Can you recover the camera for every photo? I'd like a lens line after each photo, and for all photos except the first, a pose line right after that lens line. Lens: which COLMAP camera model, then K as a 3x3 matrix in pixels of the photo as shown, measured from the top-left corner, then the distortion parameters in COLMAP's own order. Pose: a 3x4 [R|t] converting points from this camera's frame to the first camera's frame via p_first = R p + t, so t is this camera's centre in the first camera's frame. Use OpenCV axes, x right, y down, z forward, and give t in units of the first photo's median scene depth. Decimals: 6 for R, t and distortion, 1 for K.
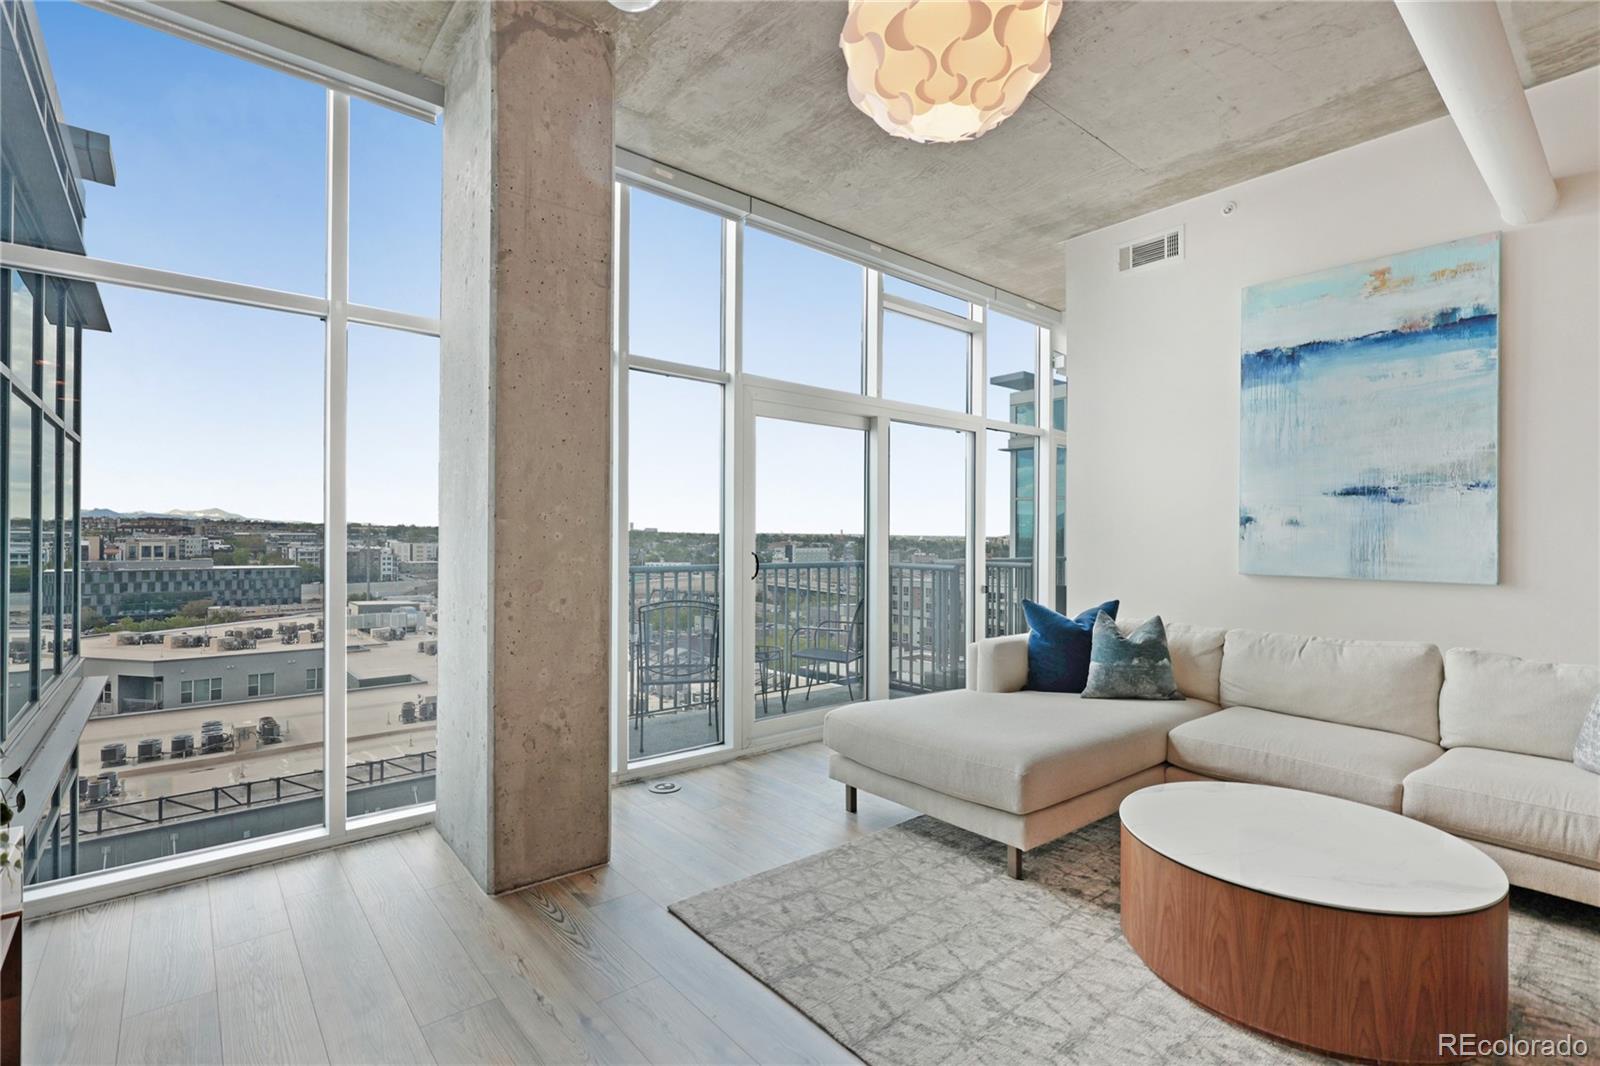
lens RADIAL K [[752.6, 0, 793.5], [0, 752.6, 534.6], [0, 0, 1]] dist [-0.010350, 0.004075]
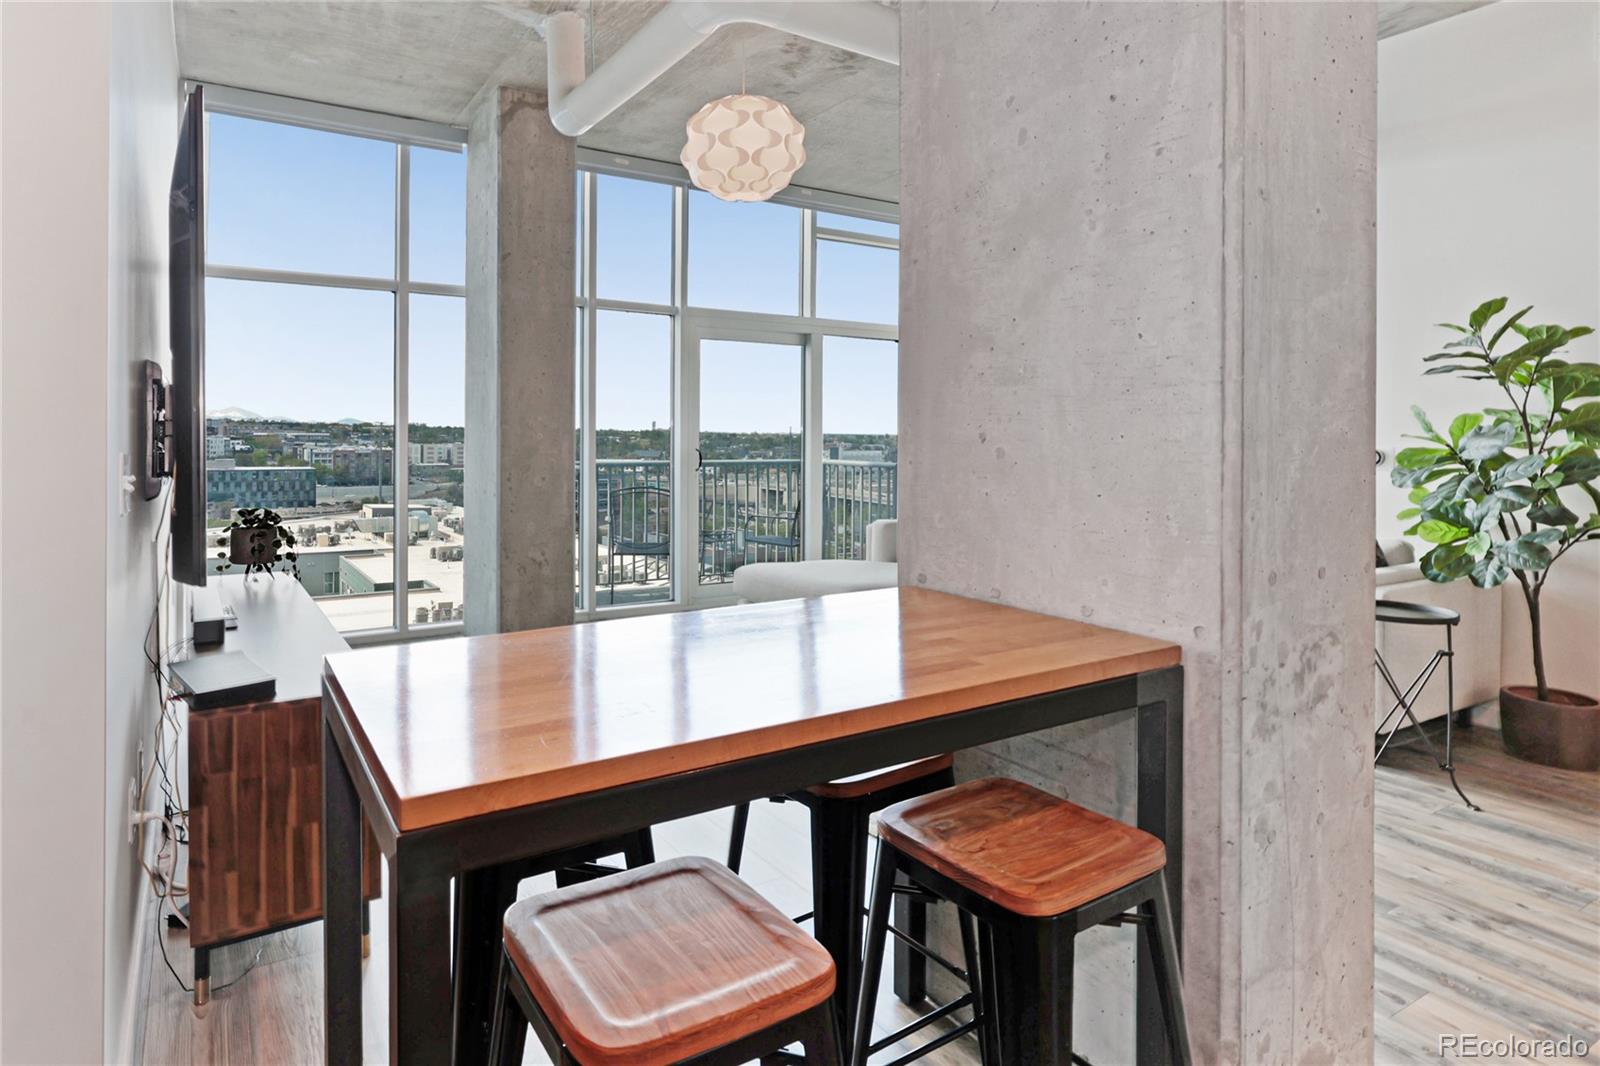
lens RADIAL K [[864.1, 0, 663.9], [0, 864.1, 441.9], [0, 0, 1]] dist [-0.012909, 0.008634]
pose [[0.980505, 0.000175, -0.196494, 0.233412], [0.001534, 0.999962, 0.008546, -0.000307], [0.196488, -0.008680, 0.980468, -0.562762]]
